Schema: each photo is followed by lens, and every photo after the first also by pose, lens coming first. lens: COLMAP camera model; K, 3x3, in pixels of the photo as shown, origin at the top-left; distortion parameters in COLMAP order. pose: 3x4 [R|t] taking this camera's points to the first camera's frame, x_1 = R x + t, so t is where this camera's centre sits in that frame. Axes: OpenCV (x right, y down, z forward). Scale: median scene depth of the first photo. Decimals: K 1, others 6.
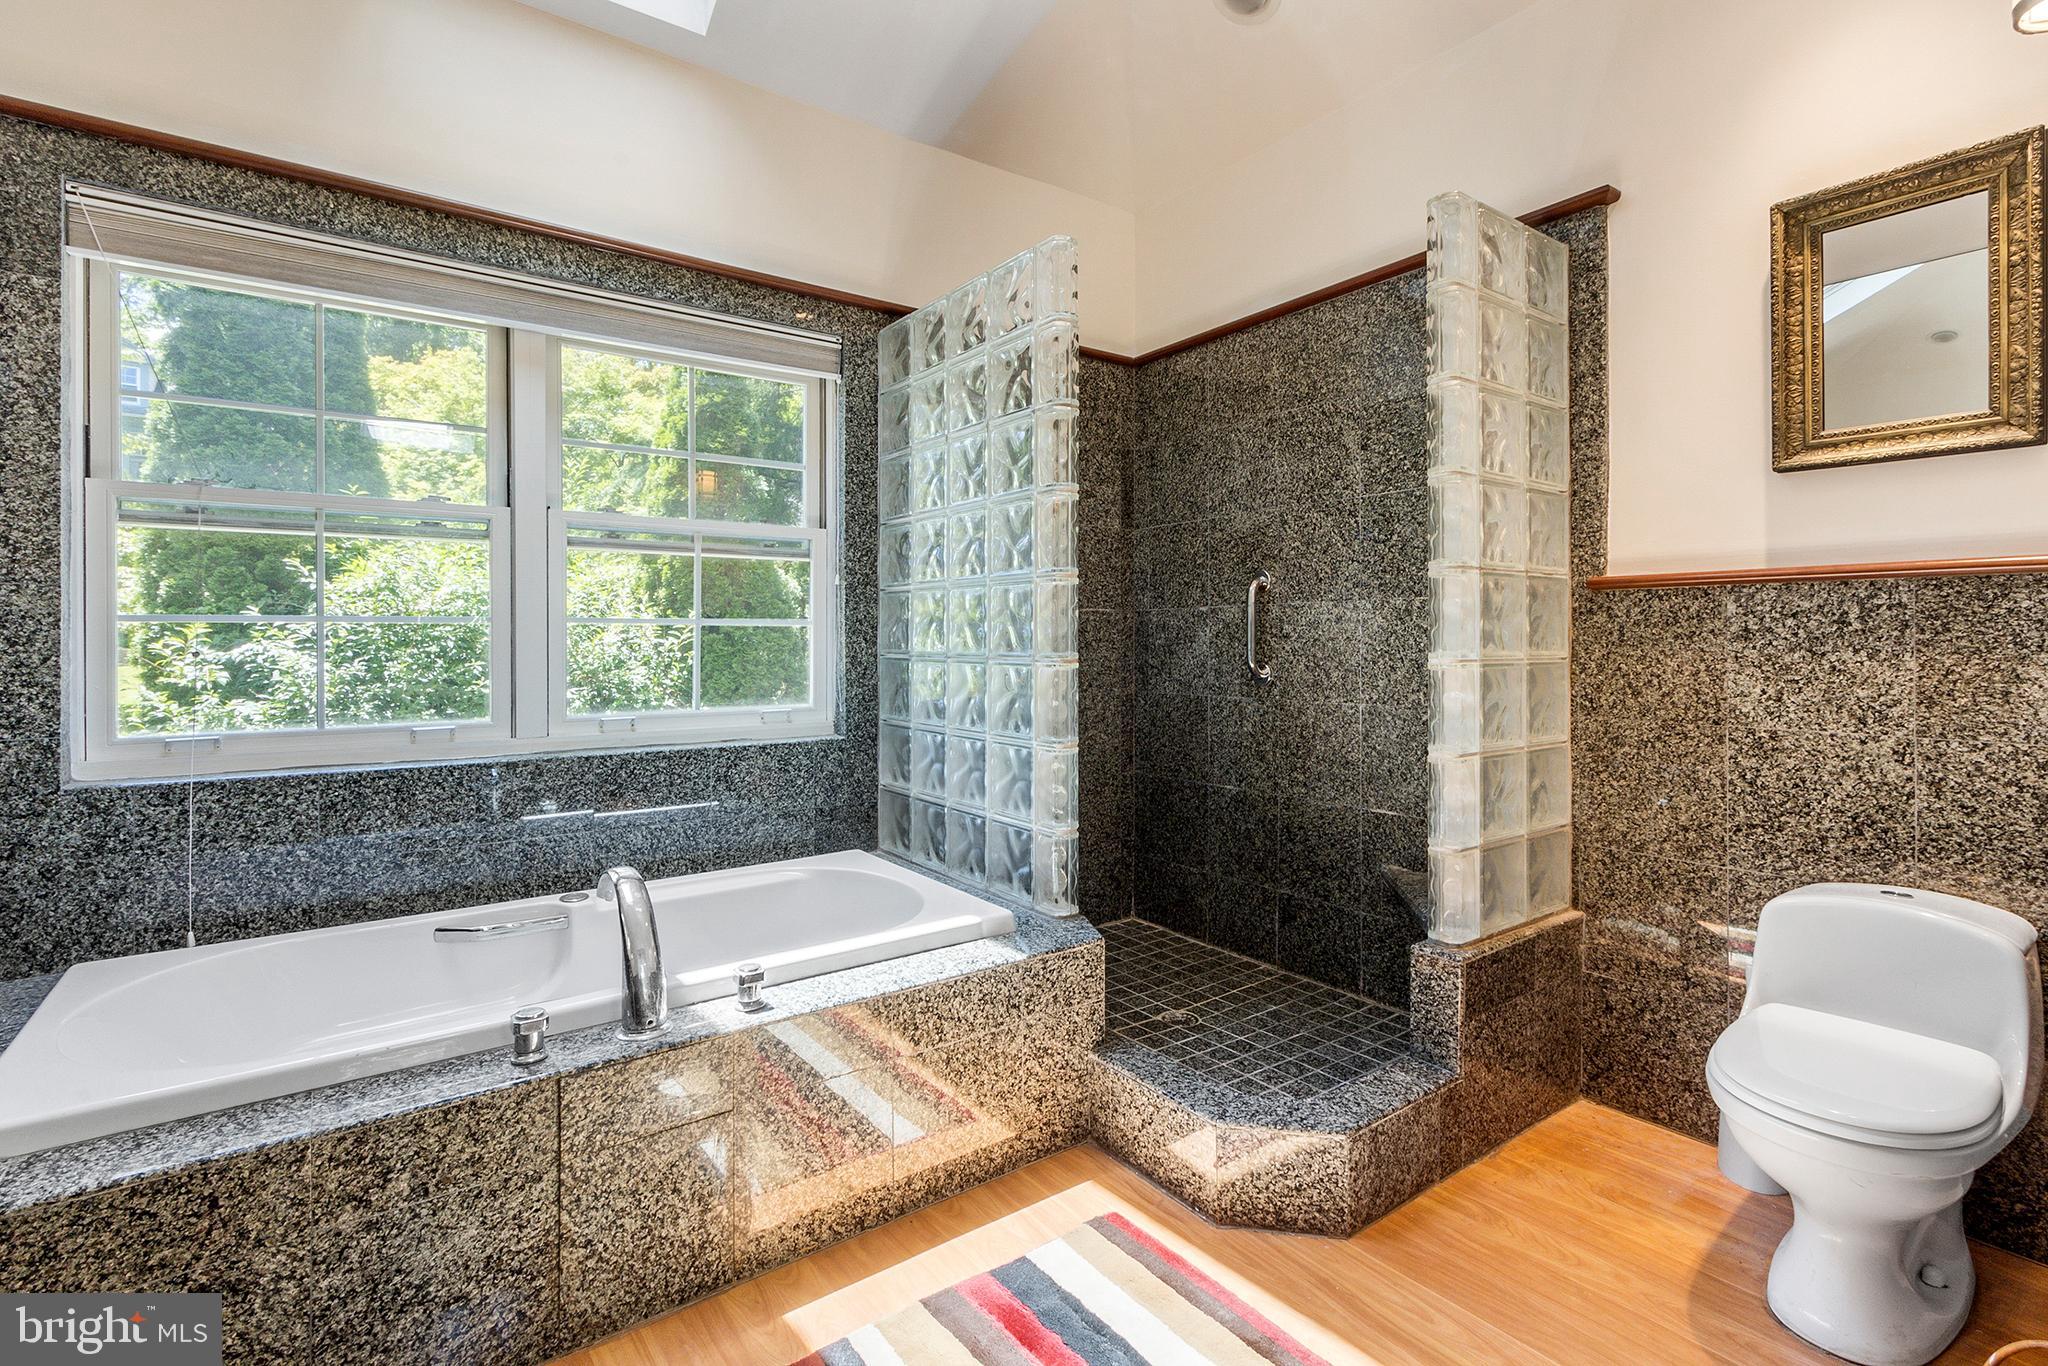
lens RADIAL K [[974.6, 0, 1038.6], [0, 974.6, 629.5], [0, 0, 1]] dist [0.003525, 0.000382]
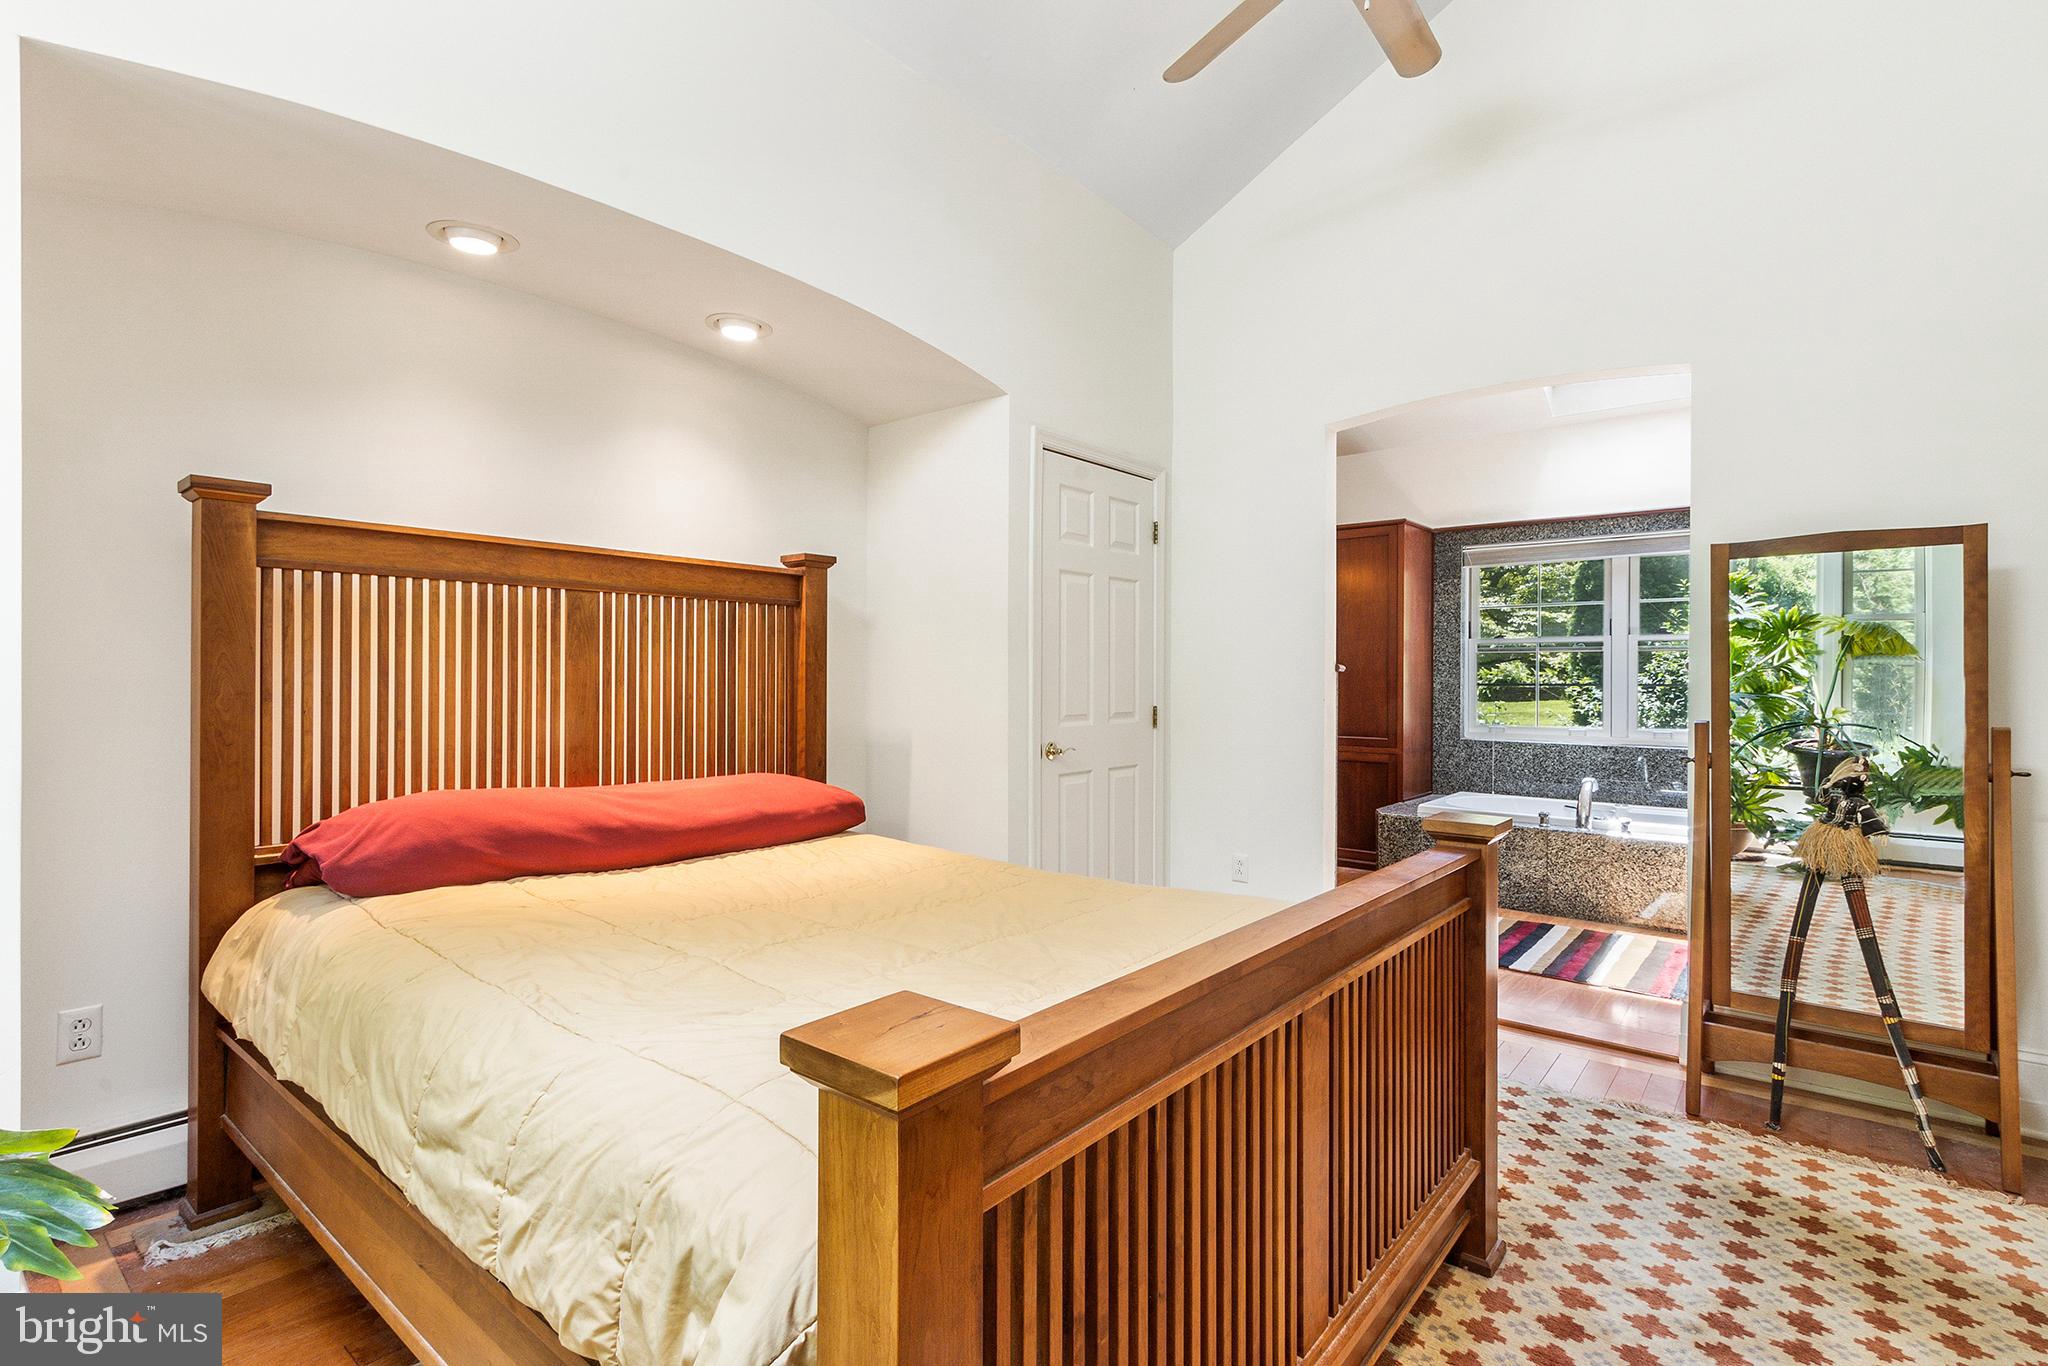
lens RADIAL K [[974.6, 0, 1018.7], [0, 974.6, 680.6], [0, 0, 1]] dist [0.003525, 0.000382]
pose [[0.235795, 0.004575, -0.971792, 1.657577], [-0.005597, 0.999979, 0.003350, -0.025502], [0.971787, 0.004649, 0.235816, -1.085252]]
